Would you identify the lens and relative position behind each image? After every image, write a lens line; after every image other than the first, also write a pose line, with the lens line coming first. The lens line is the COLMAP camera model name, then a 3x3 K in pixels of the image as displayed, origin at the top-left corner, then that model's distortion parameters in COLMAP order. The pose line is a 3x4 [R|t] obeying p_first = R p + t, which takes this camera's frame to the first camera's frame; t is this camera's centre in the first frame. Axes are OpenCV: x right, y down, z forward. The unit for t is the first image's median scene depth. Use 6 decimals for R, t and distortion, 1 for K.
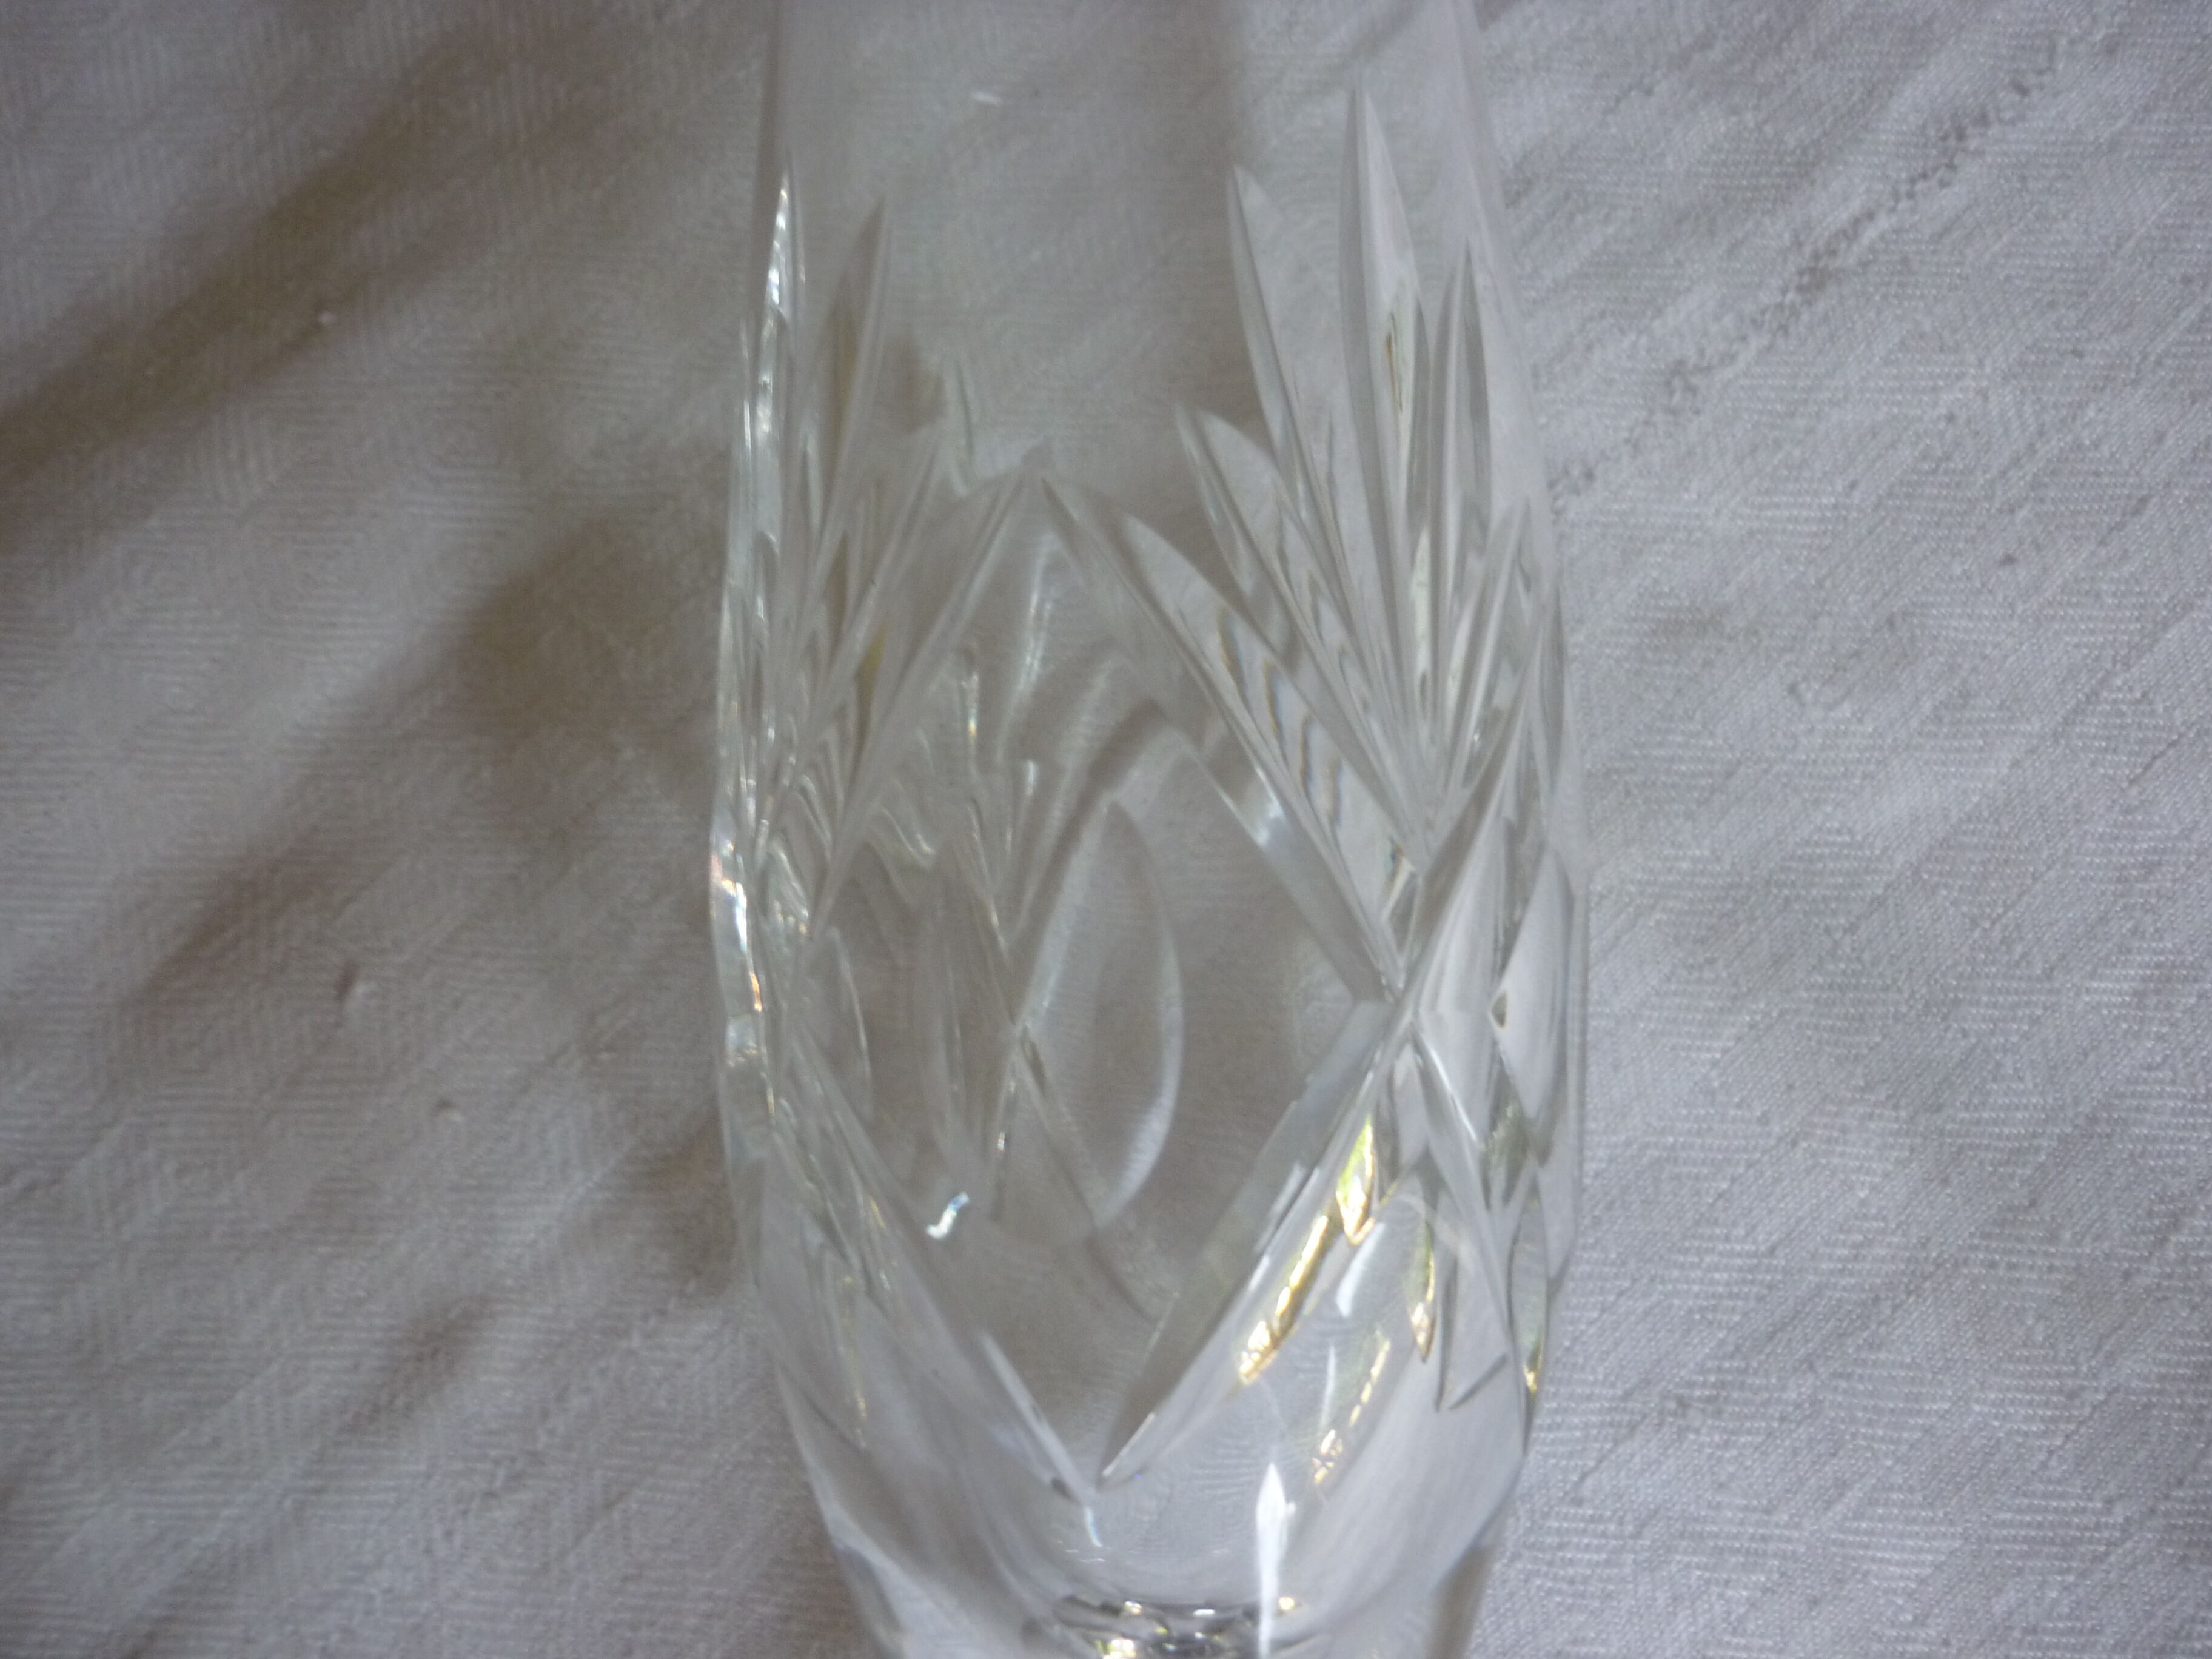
lens RADIAL K [[2104.7, 0, 1106.0], [0, 2104.7, 829.5], [0, 0, 1]] dist [-0.077706, 0.065435]
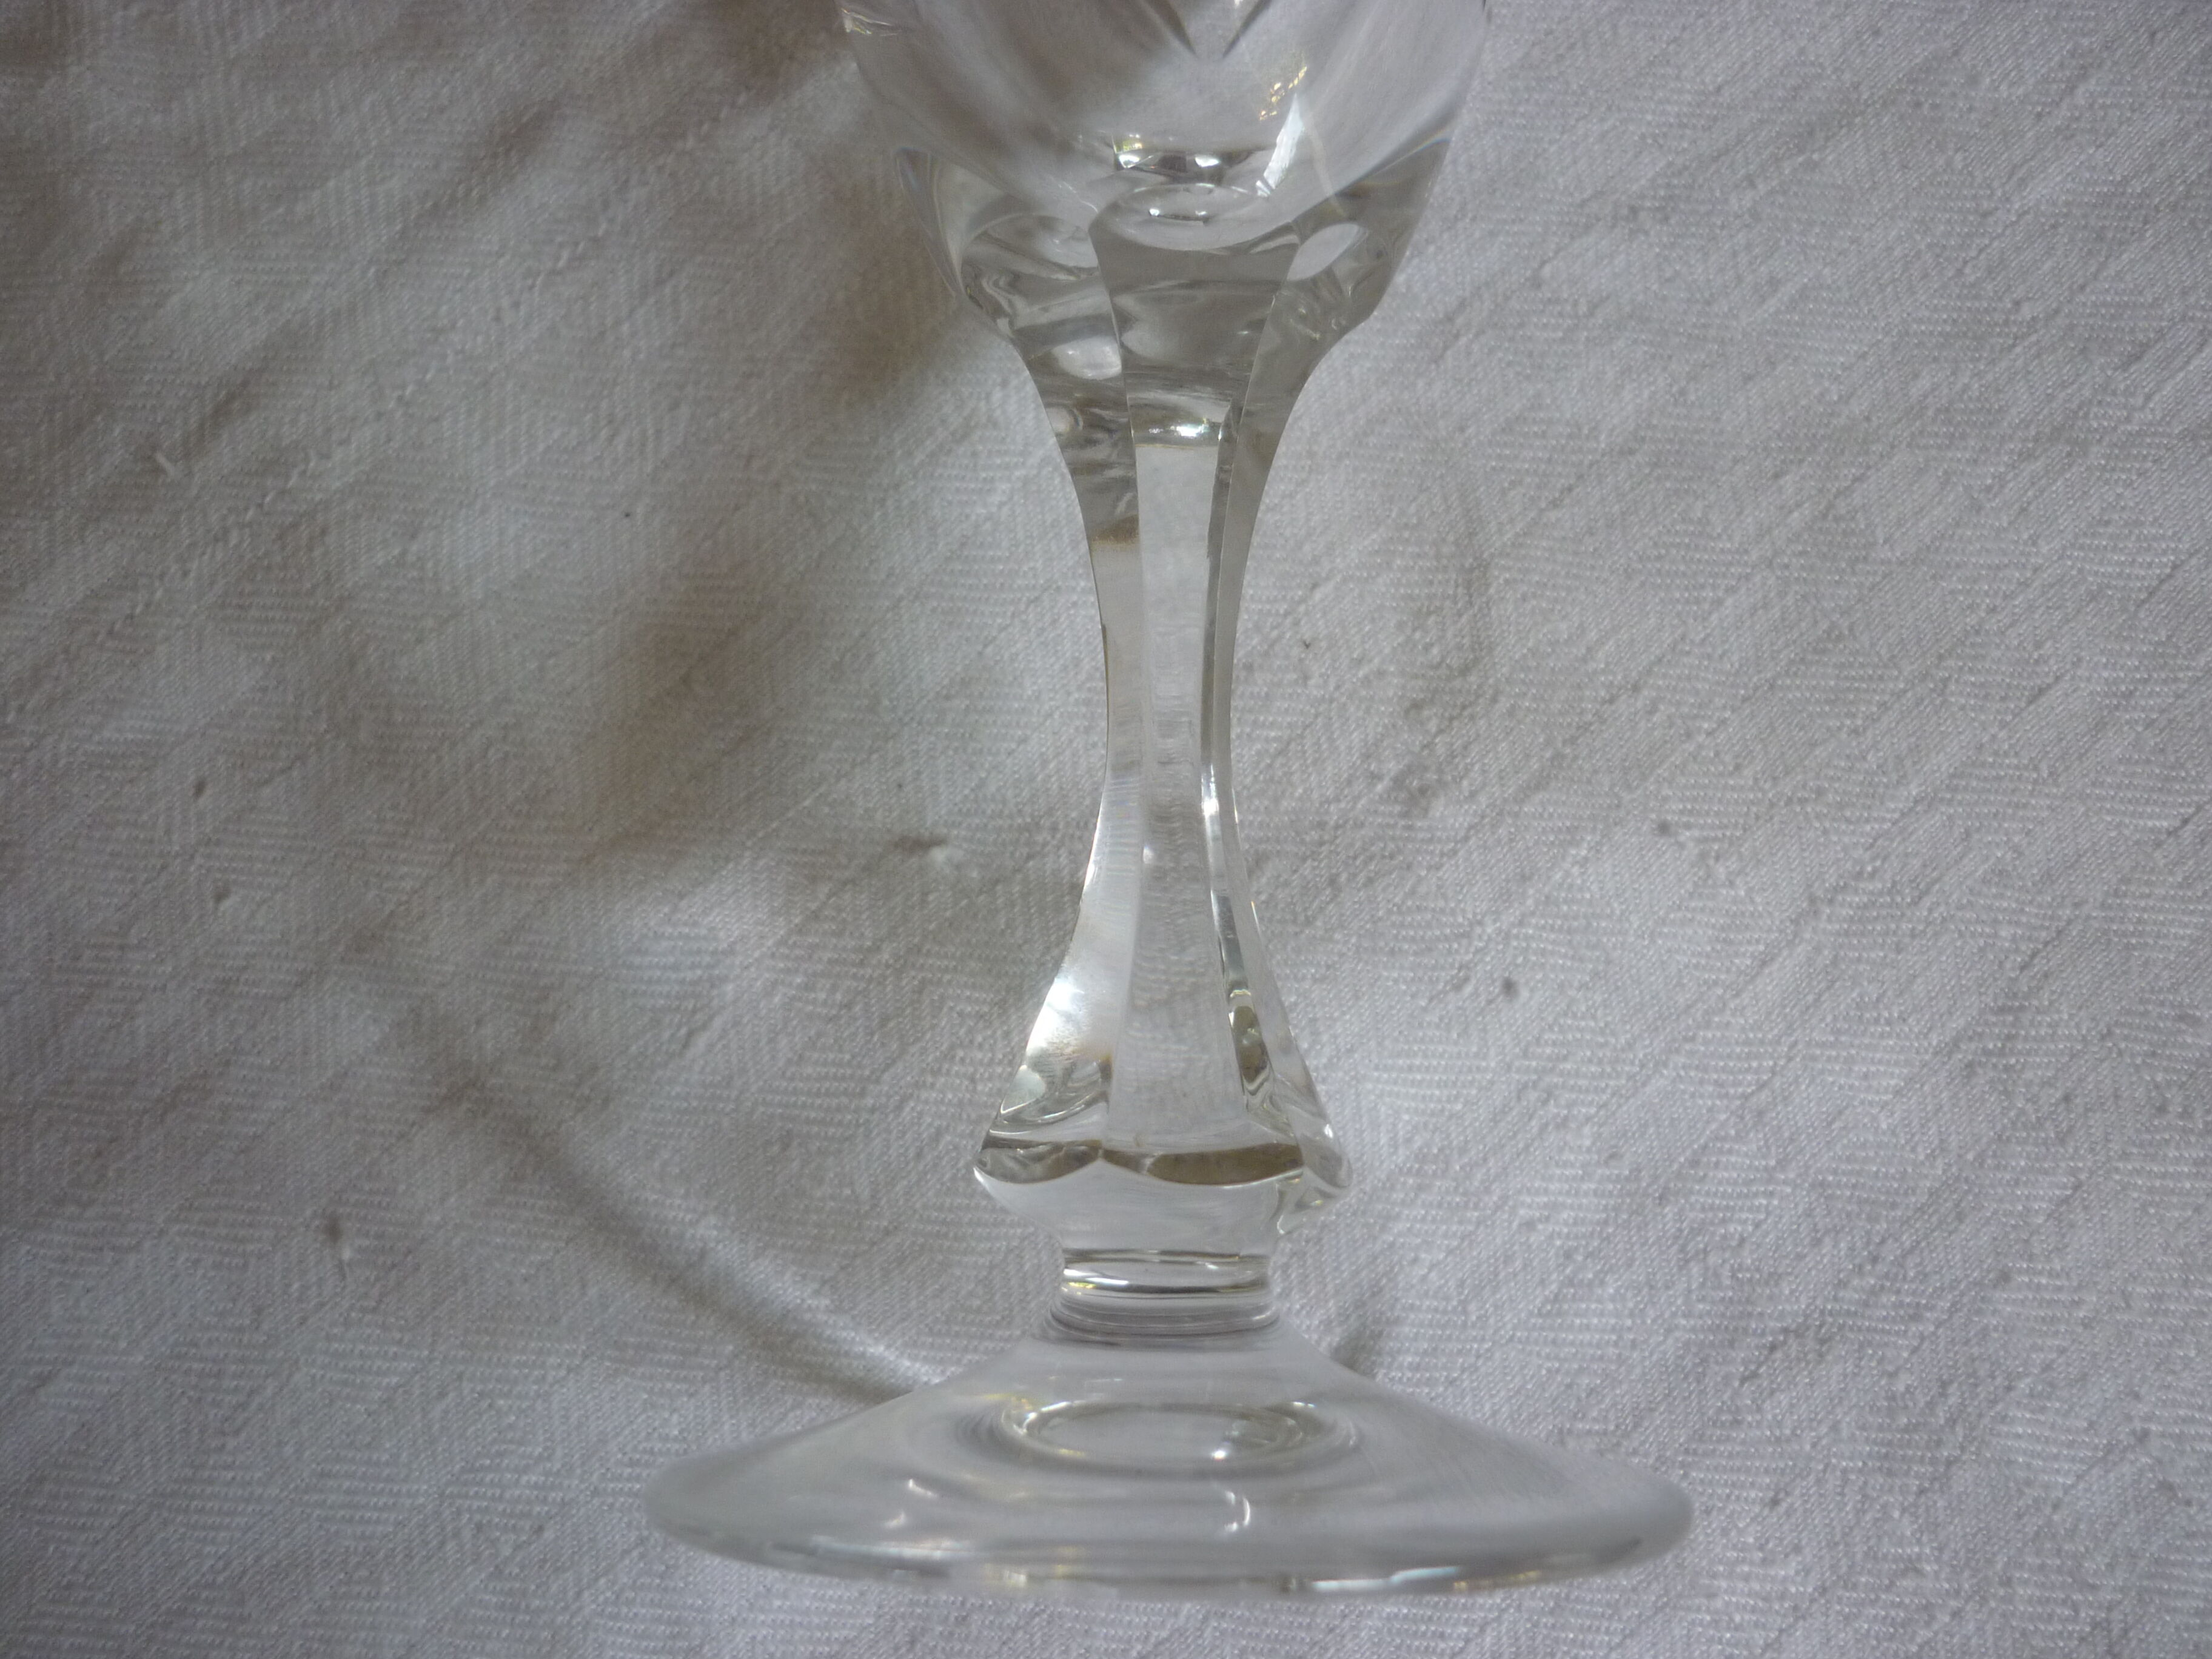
lens RADIAL K [[2104.7, 0, 1106.0], [0, 2104.7, 829.5], [0, 0, 1]] dist [-0.077706, 0.065435]
pose [[0.999591, 0.028567, -0.001361, 0.007128], [-0.028514, 0.999142, 0.030022, 0.576800], [0.002218, -0.029971, 0.999548, -0.116692]]
